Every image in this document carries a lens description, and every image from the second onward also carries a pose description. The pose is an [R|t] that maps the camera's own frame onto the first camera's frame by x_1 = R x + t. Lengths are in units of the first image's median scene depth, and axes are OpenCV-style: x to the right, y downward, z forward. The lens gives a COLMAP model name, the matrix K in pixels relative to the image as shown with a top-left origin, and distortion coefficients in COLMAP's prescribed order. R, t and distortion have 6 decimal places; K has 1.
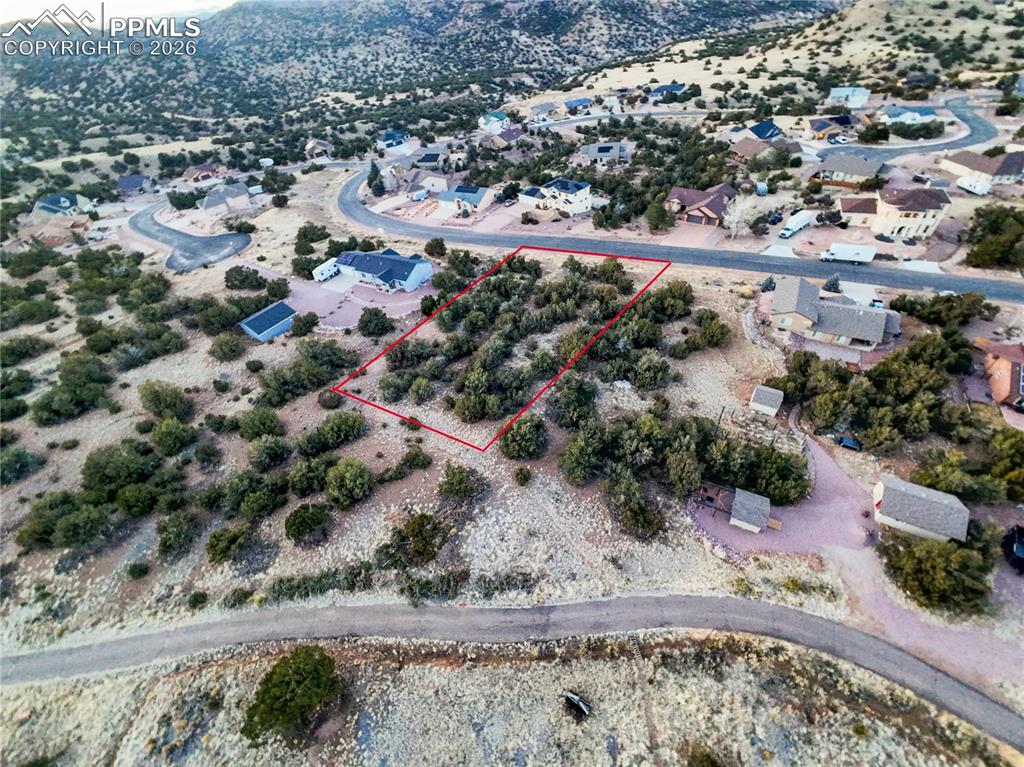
lens RADIAL K [[399.3, 0, 512.0], [0, 399.3, 383.5], [0, 0, 1]] dist [0.000483, 0.001152]
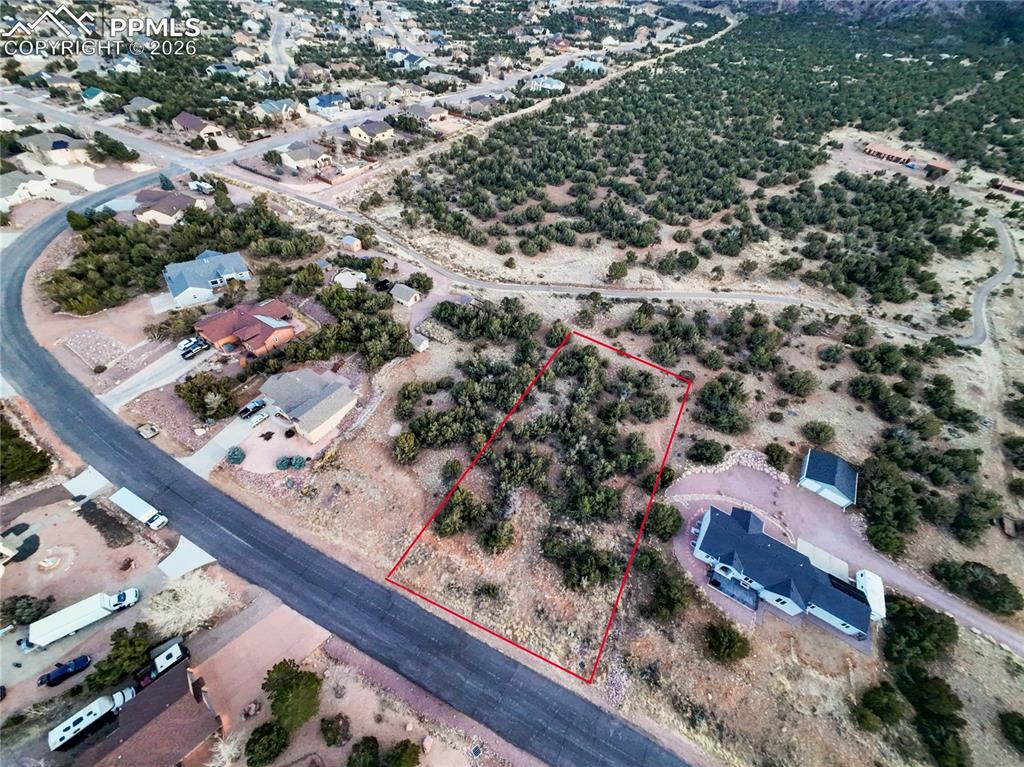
lens RADIAL K [[399.3, 0, 512.0], [0, 399.3, 383.5], [0, 0, 1]] dist [0.000483, 0.001152]
pose [[-0.999656, -0.022324, 0.013787, 0.198057], [0.013620, 0.007626, 0.999878, -1.596253], [-0.022426, 0.999722, -0.007319, 1.124350]]
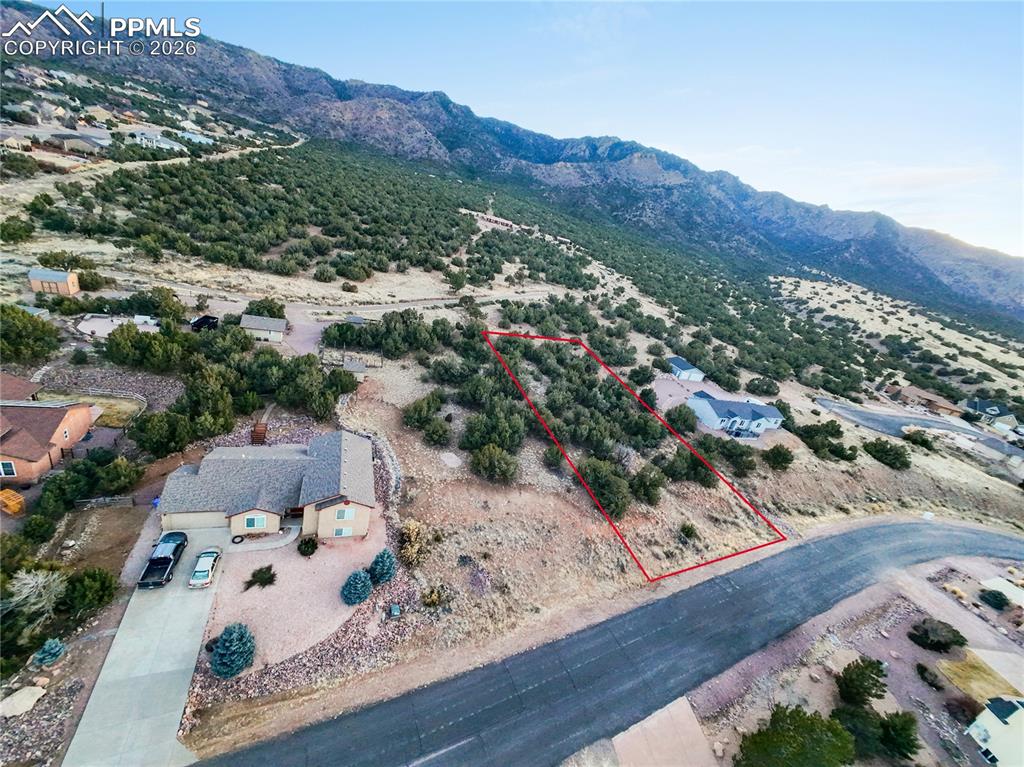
lens RADIAL K [[399.3, 0, 512.0], [0, 399.3, 383.5], [0, 0, 1]] dist [0.000483, 0.001152]
pose [[-0.643496, 0.246008, -0.724840, 1.153194], [-0.651486, 0.321105, 0.687355, -1.019081], [0.401845, 0.914534, -0.046360, 1.220299]]
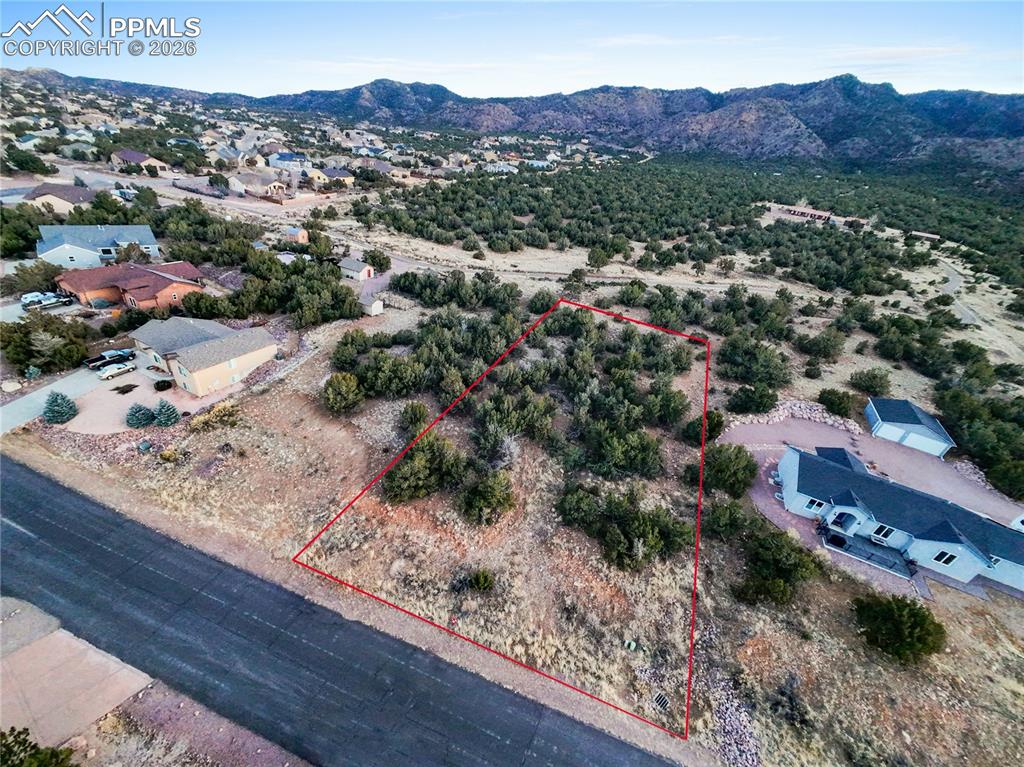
lens RADIAL K [[399.3, 0, 512.0], [0, 399.3, 383.5], [0, 0, 1]] dist [0.000483, 0.001152]
pose [[-0.996372, 0.004938, -0.084956, 0.260369], [-0.081008, 0.250791, 0.964646, -1.186773], [0.026069, 0.968029, -0.249481, 1.537945]]
